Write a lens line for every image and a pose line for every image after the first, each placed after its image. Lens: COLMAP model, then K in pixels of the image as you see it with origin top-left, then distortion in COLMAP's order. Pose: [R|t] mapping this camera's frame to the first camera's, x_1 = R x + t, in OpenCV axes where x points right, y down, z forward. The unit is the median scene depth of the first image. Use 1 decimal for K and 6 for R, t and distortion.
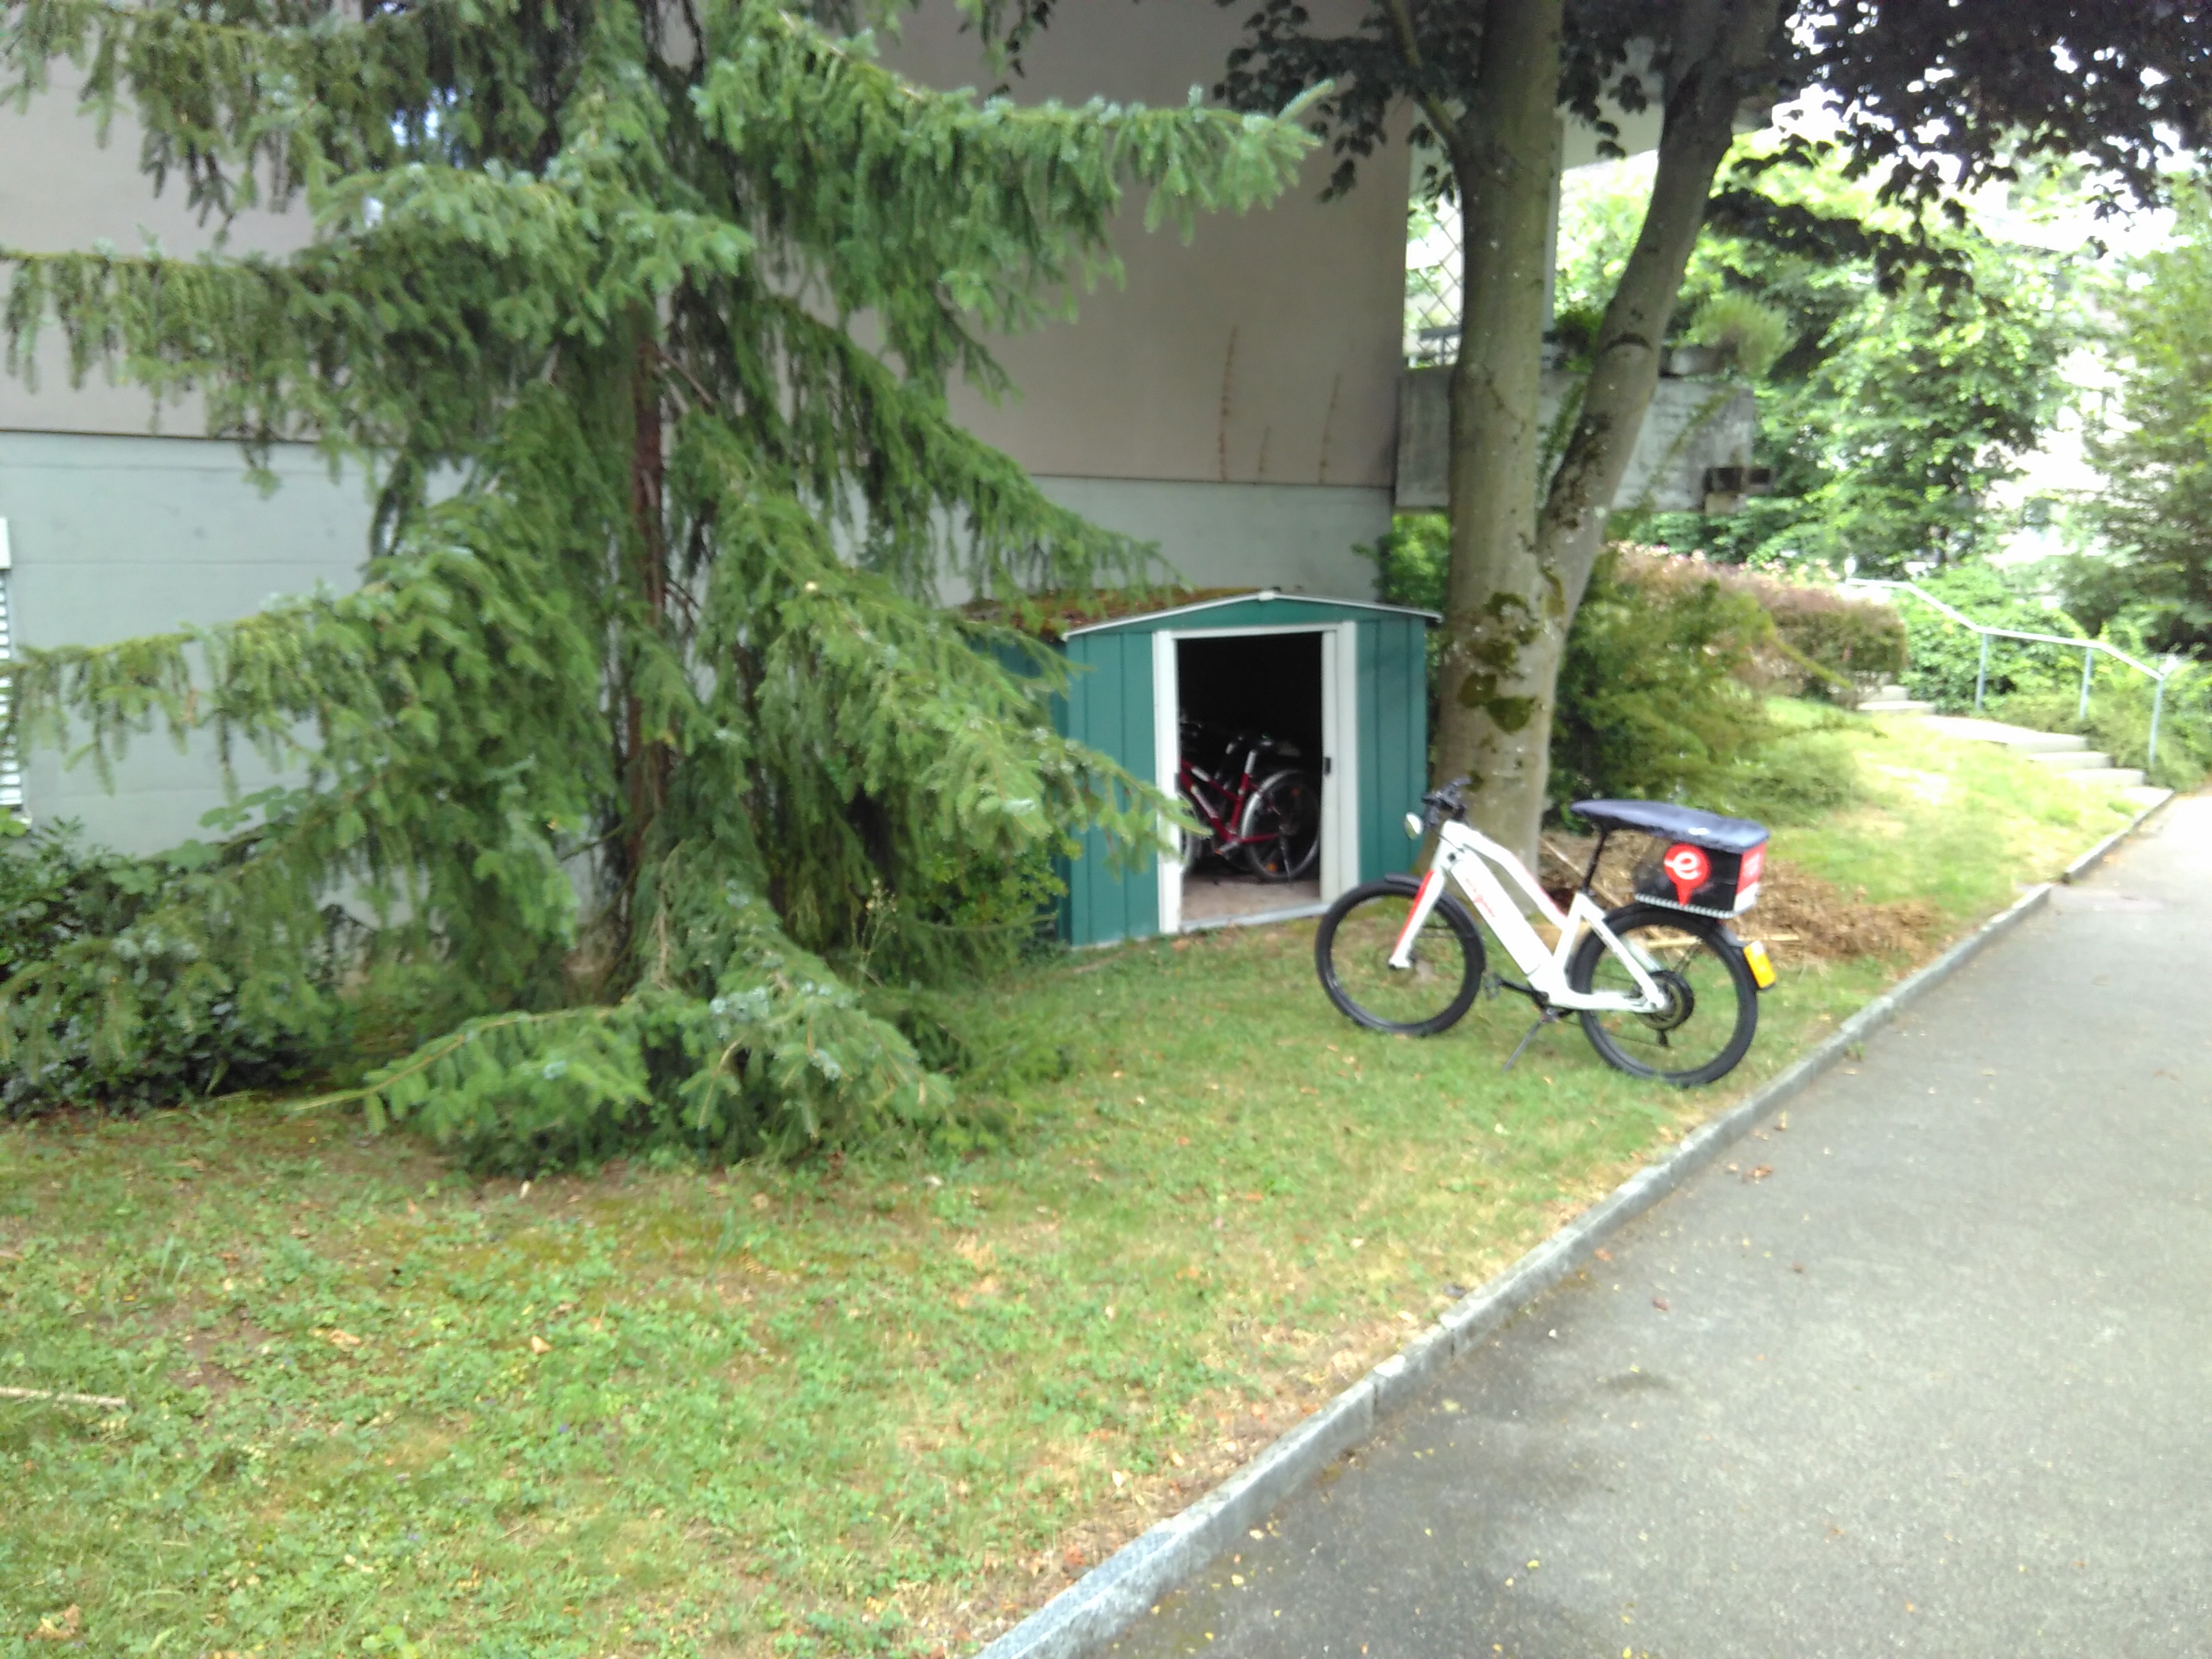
lens RADIAL K [[1880.1, 0, 1072.9], [0, 1880.1, 858.1], [0, 0, 1]] dist [0.093724, -0.176975]
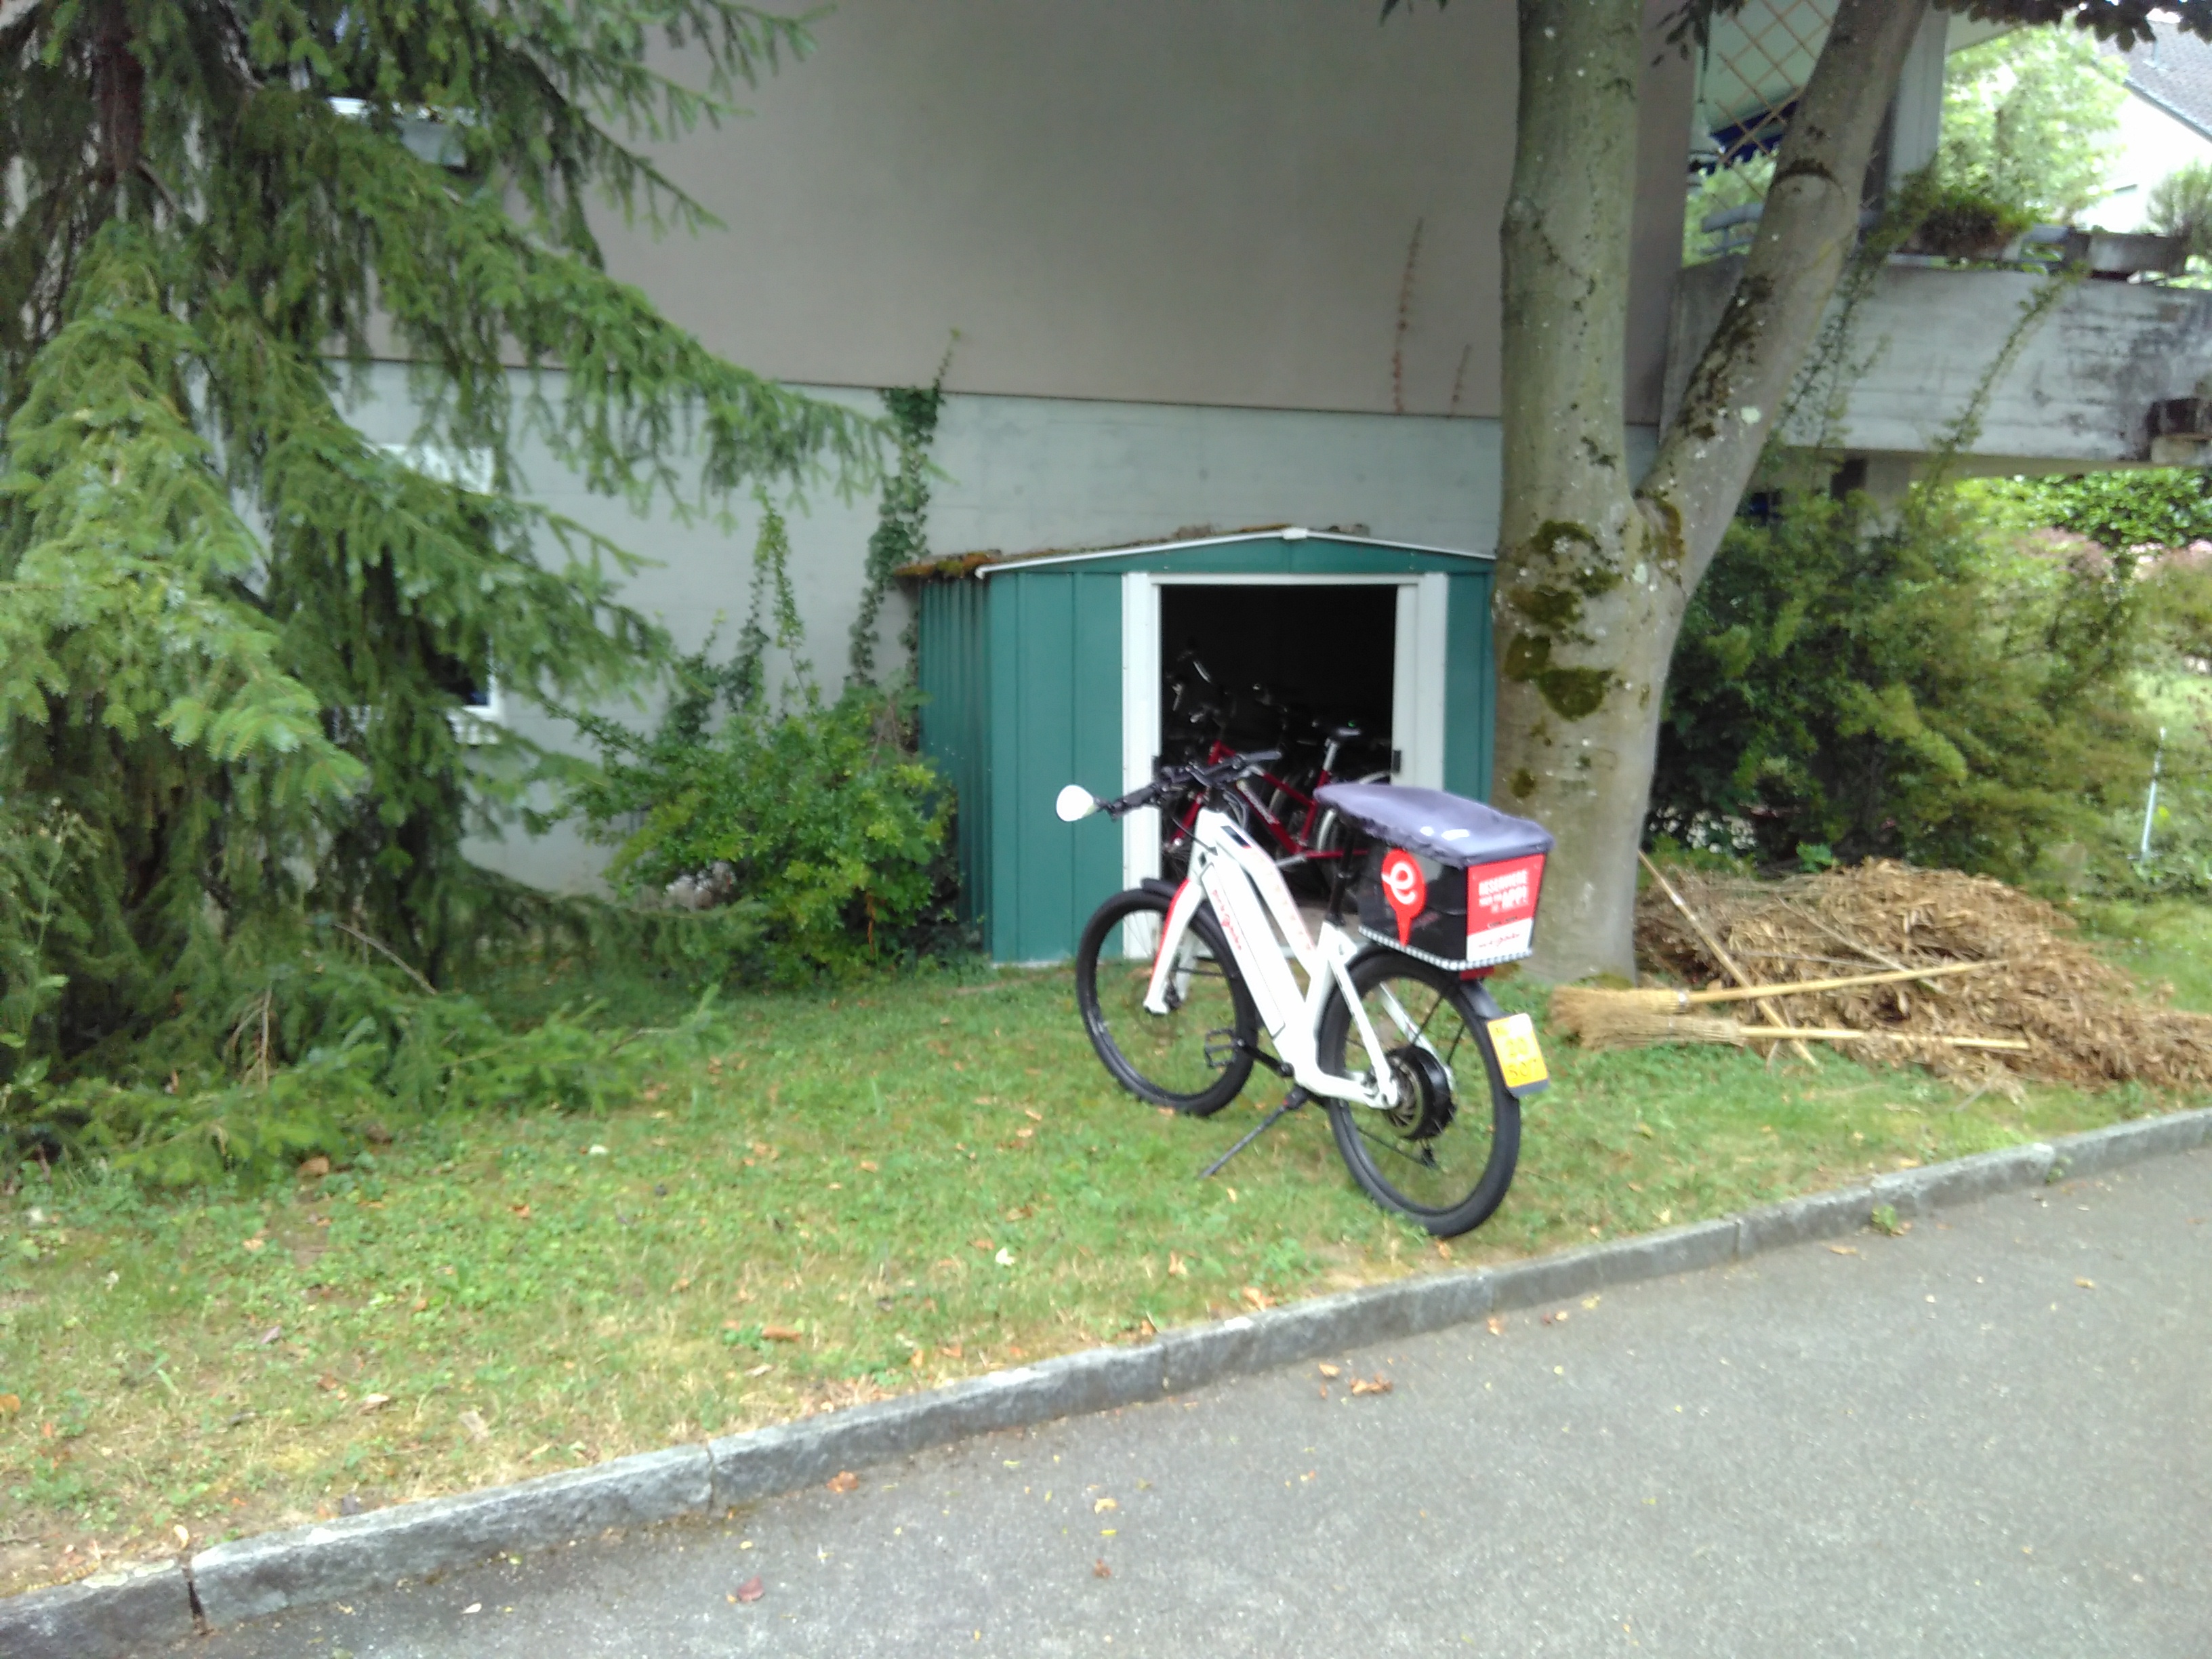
lens RADIAL K [[1880.1, 0, 1072.9], [0, 1880.1, 858.1], [0, 0, 1]] dist [0.093724, -0.176975]
pose [[0.932206, 0.066528, -0.355760, 0.314162], [-0.074197, 0.997212, -0.007940, 0.006336], [0.354240, 0.033798, 0.934544, 0.262051]]
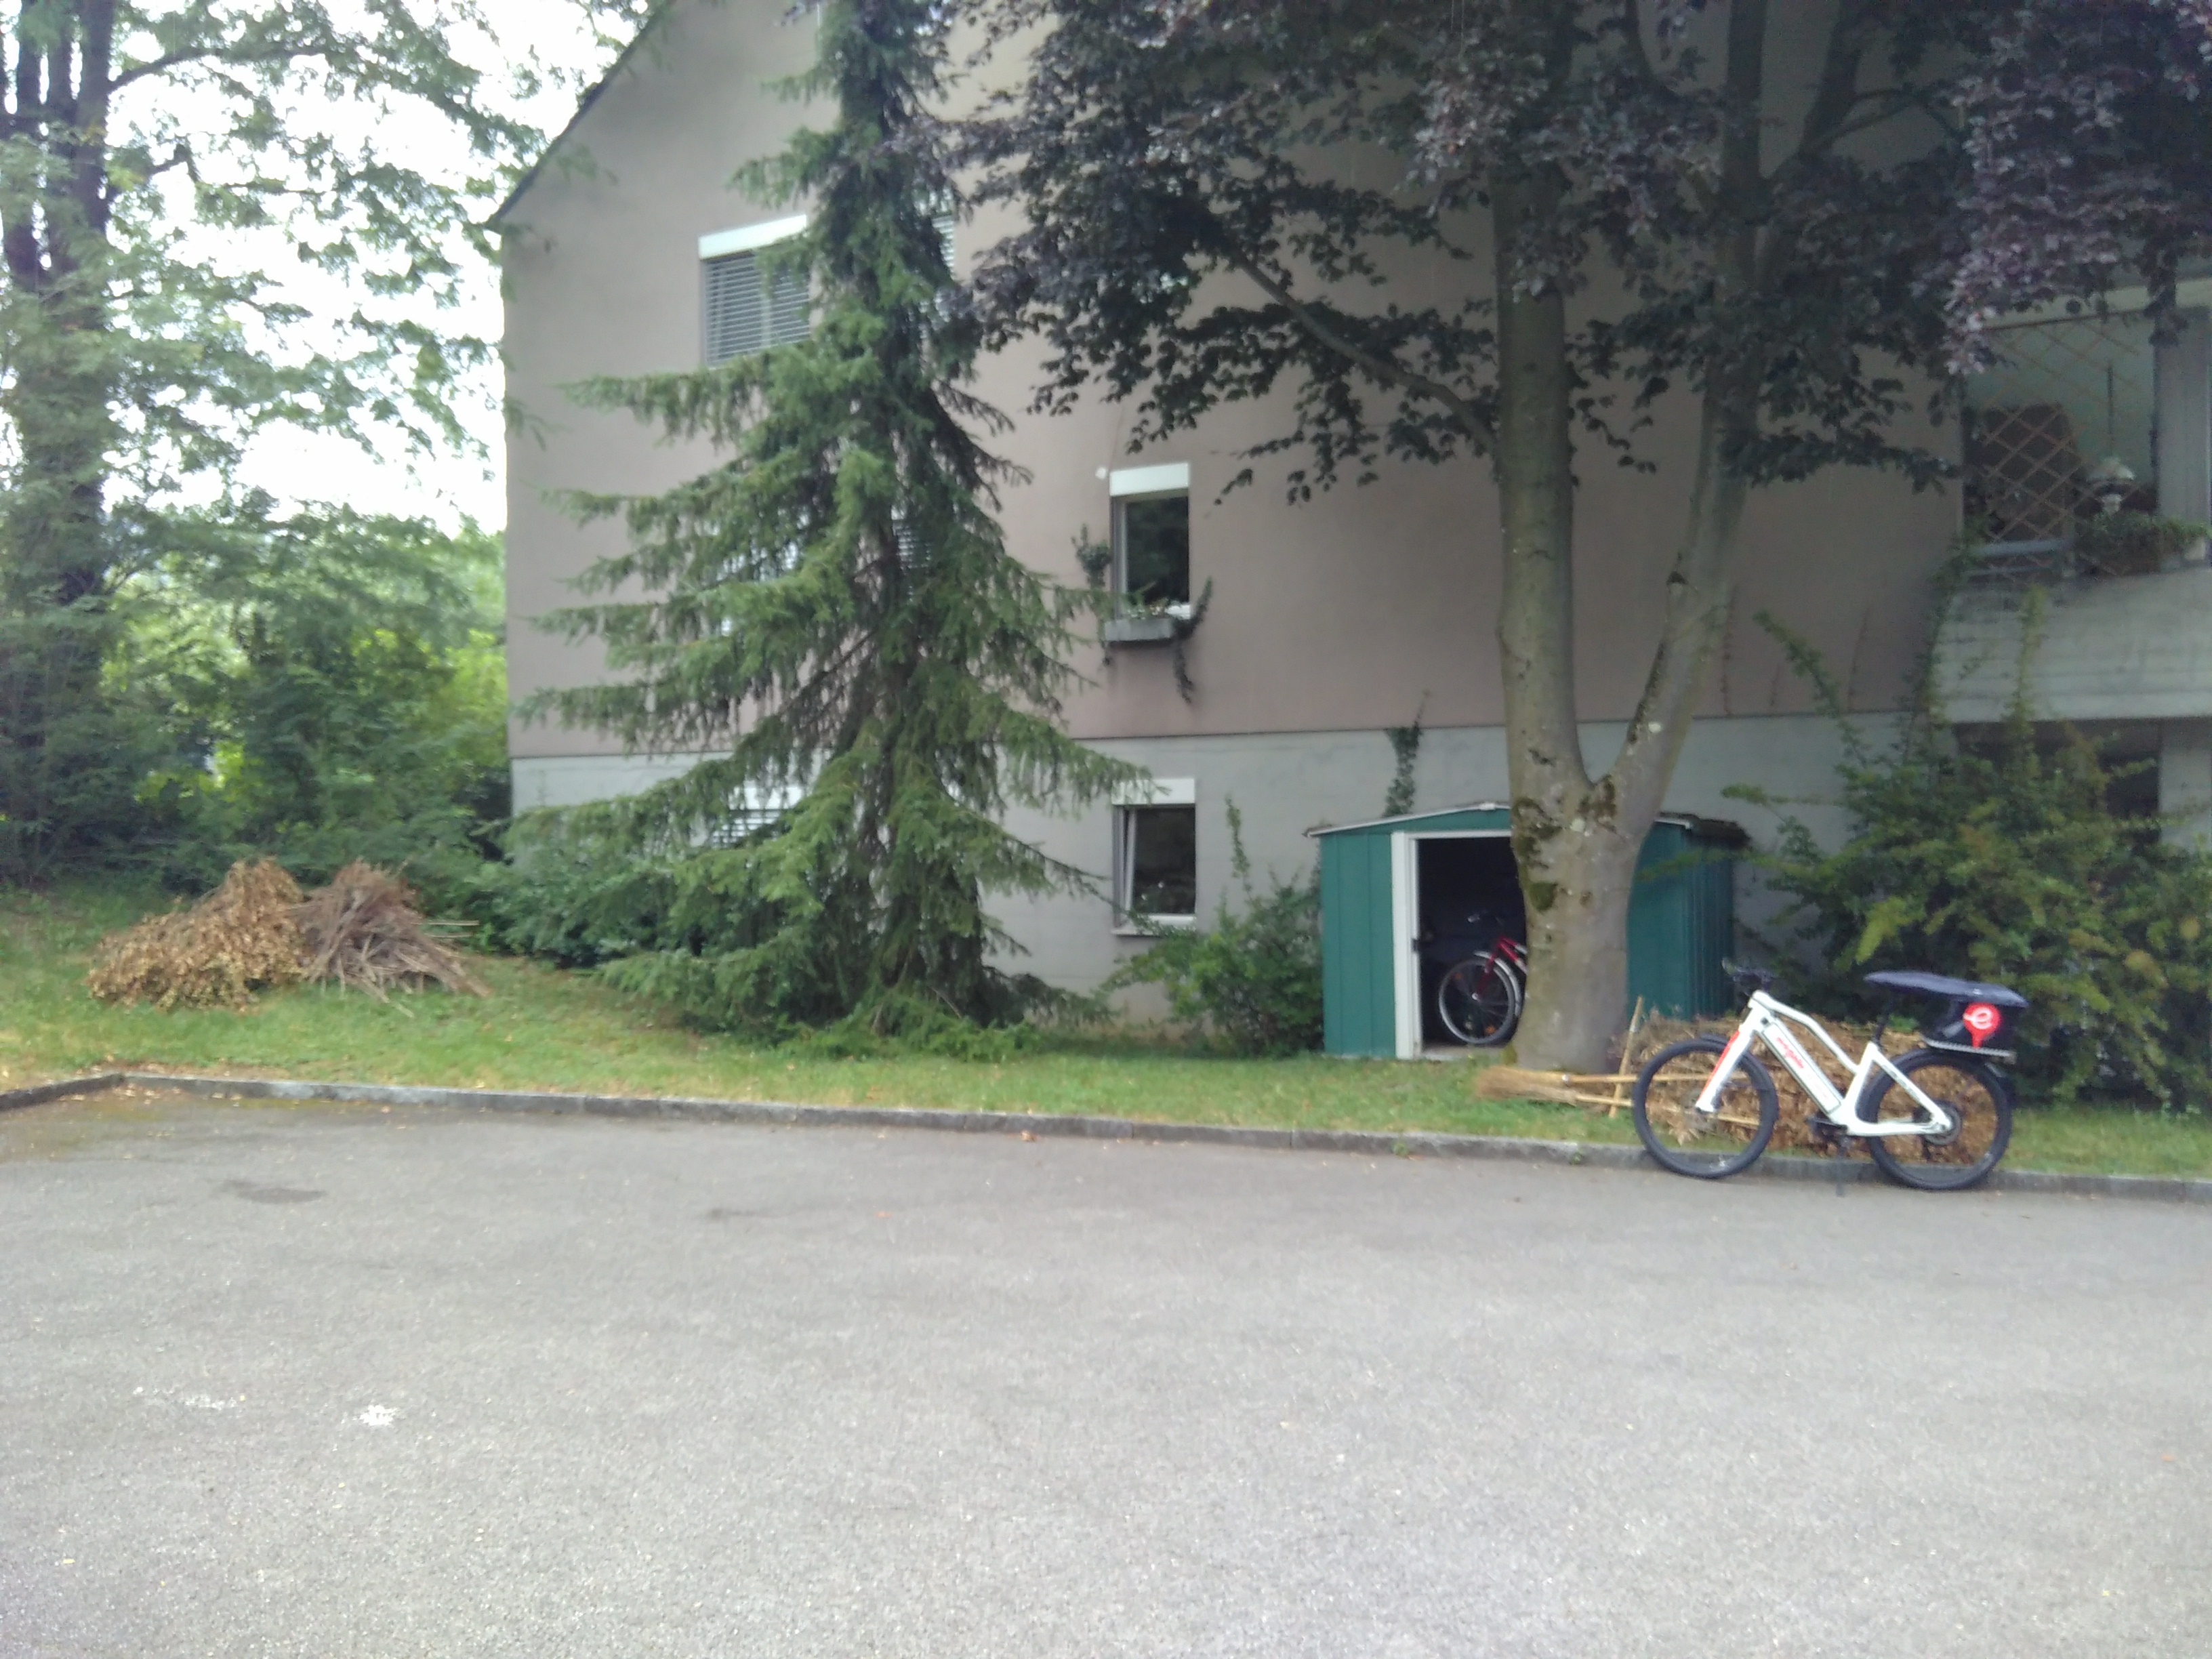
lens RADIAL K [[1890.3, 0, 1069.0], [0, 1890.3, 877.6], [0, 0, 1]] dist [0.120616, -0.261131]
pose [[0.406664, 0.008644, -0.913537, 1.218800], [-0.141400, 0.988501, -0.053591, 0.019754], [0.902569, 0.150968, 0.403210, 0.235454]]
